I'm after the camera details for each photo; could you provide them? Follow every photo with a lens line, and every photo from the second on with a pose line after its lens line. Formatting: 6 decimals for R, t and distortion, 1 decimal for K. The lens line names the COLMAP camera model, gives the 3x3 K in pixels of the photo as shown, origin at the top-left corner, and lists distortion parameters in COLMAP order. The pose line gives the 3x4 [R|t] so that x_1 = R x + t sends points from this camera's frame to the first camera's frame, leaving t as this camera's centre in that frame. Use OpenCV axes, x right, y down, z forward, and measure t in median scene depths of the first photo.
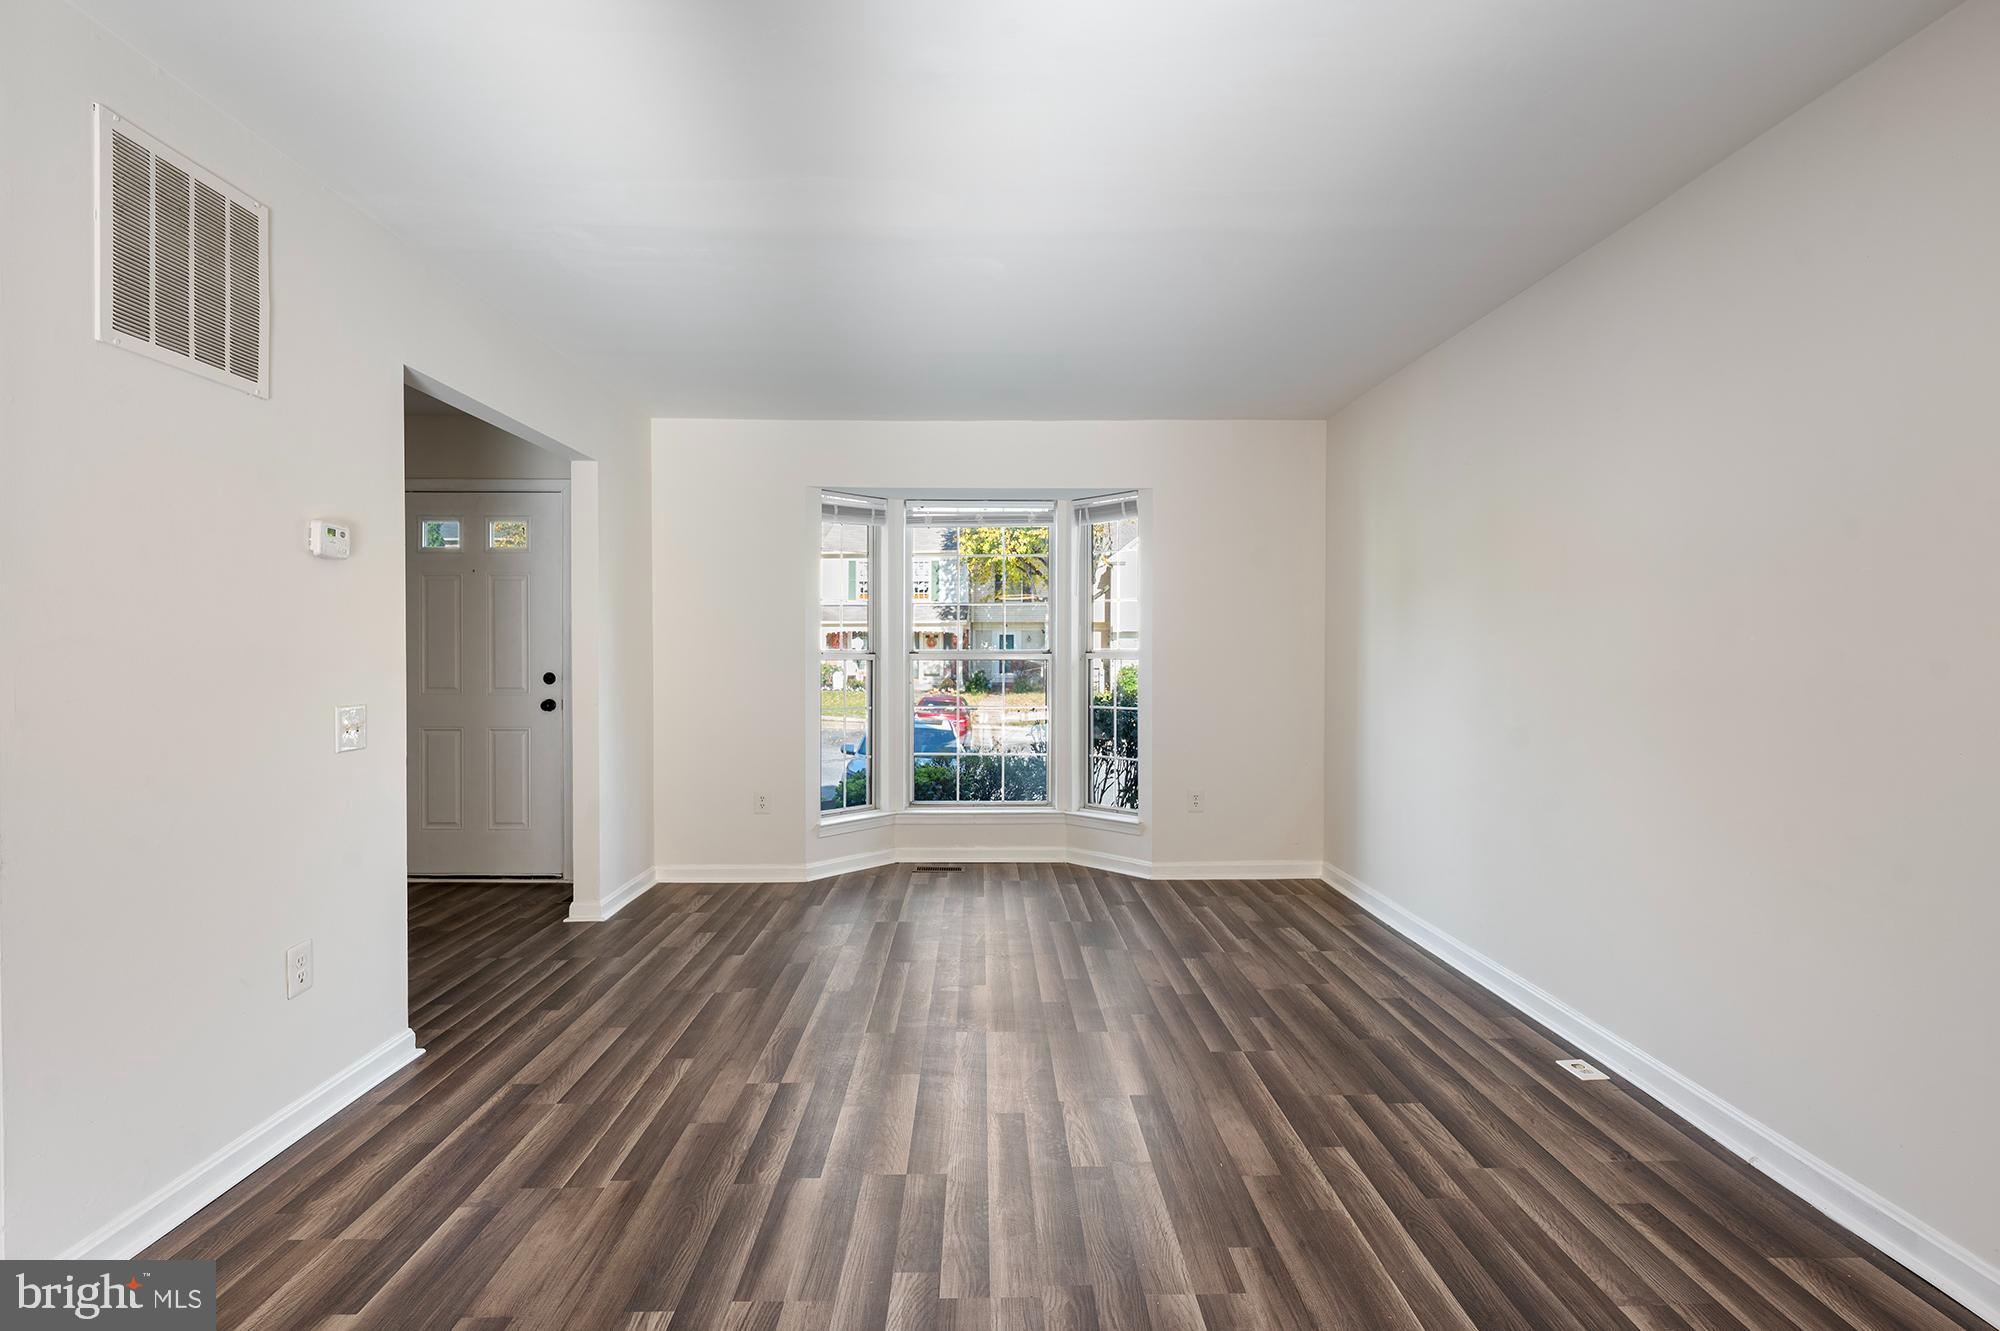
lens RADIAL K [[996.6, 0, 1000.0], [0, 996.6, 665.5], [0, 0, 1]] dist [-0.001348, -0.001086]
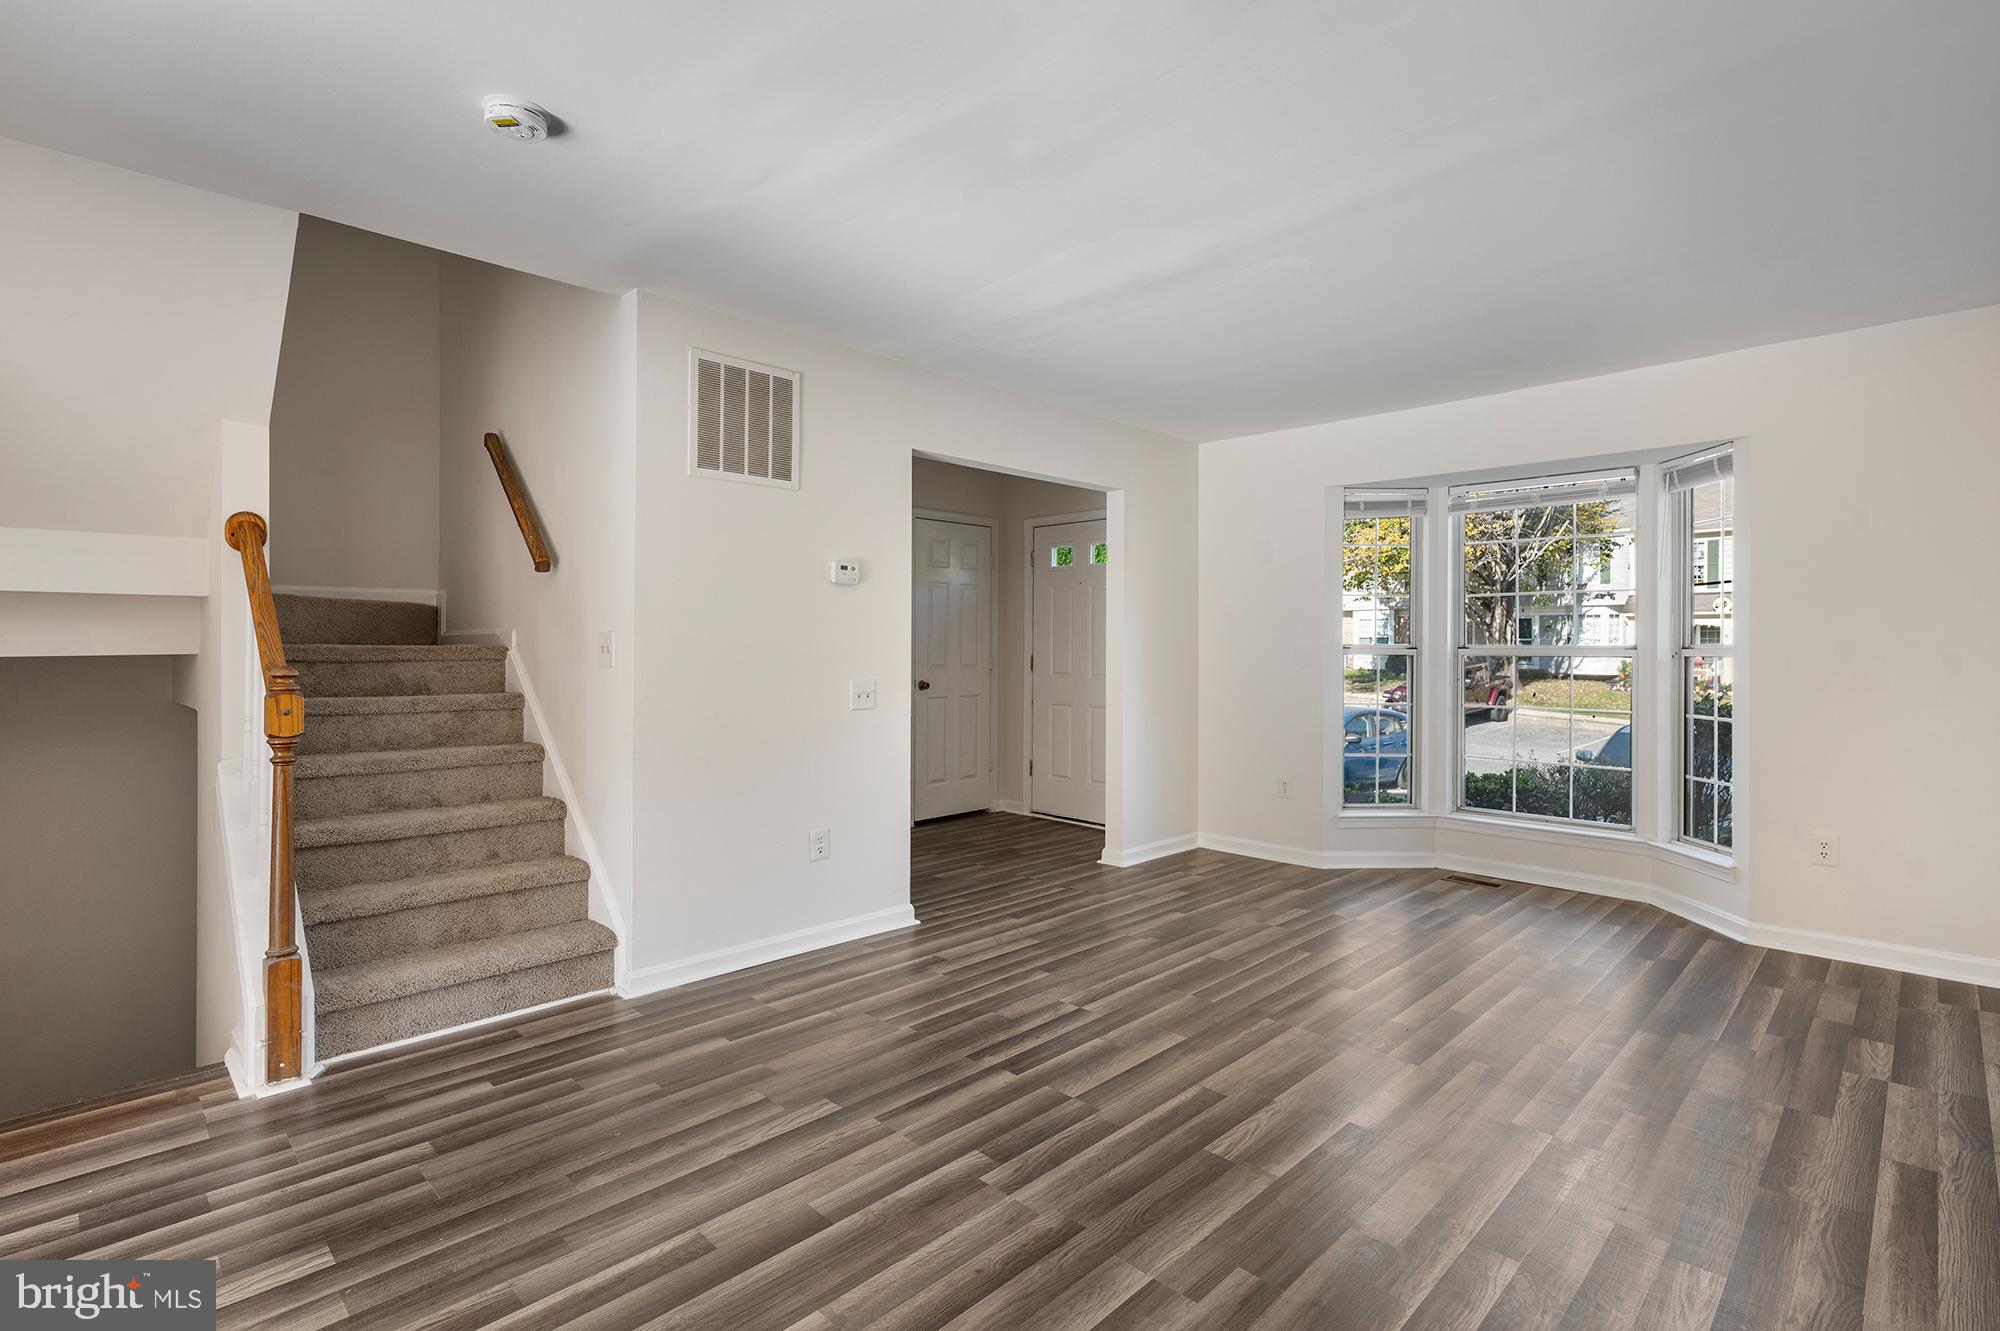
lens RADIAL K [[944.4, 0, 996.8], [0, 944.4, 646.6], [0, 0, 1]] dist [0.000002, -0.000594]
pose [[0.694636, 0.003478, -0.719353, 0.427066], [-0.013419, 0.999877, -0.008124, -0.001559], [0.719236, 0.015296, 0.694598, 0.113412]]
